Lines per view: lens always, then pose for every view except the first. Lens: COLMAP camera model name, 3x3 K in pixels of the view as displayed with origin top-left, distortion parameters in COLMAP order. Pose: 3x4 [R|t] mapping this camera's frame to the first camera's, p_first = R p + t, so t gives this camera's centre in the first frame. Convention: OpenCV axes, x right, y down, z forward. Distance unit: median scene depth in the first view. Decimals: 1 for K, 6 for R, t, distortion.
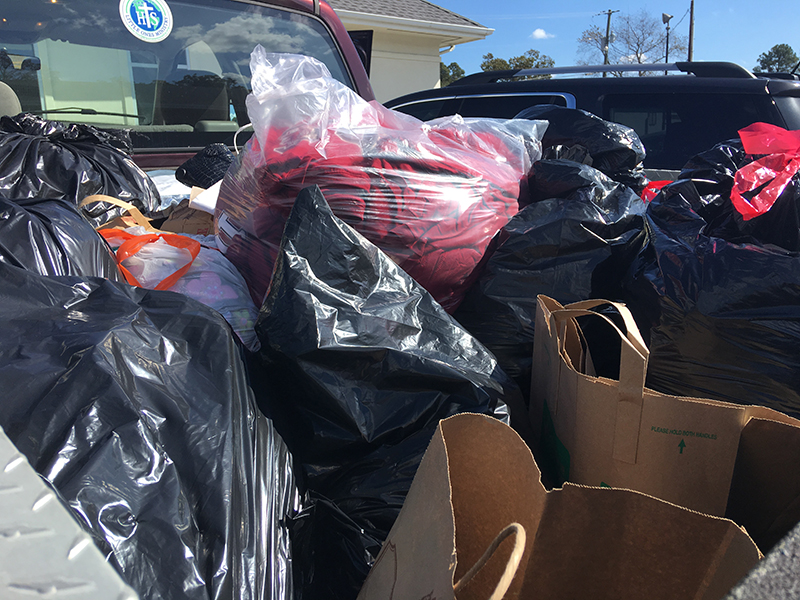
lens RADIAL K [[690.2, 0, 393.3], [0, 690.2, 296.6], [0, 0, 1]] dist [0.088245, -0.095362]
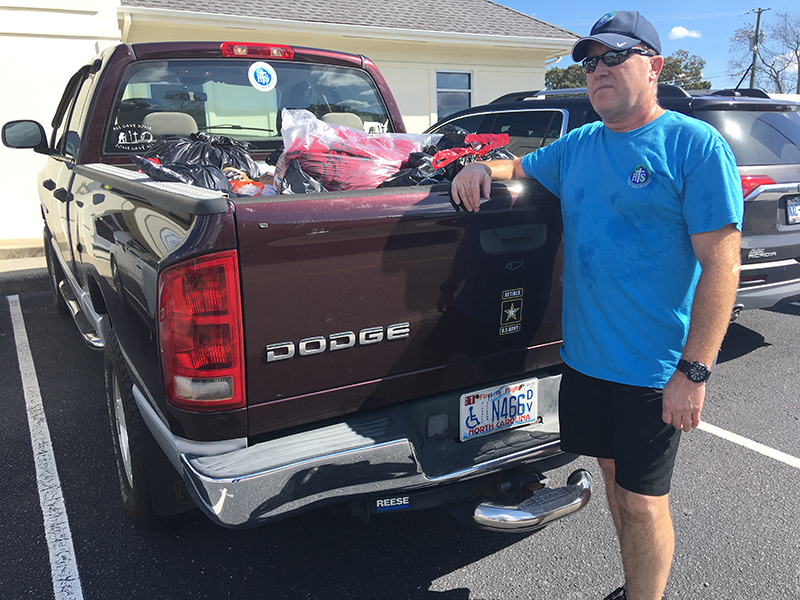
lens RADIAL K [[690.2, 0, 403.9], [0, 690.2, 308.4], [0, 0, 1]] dist [0.088245, -0.095362]
pose [[0.983347, 0.035628, -0.178210, 0.364188], [-0.034373, 0.999358, 0.010123, 0.175795], [0.178456, -0.003829, 0.983940, -0.742716]]
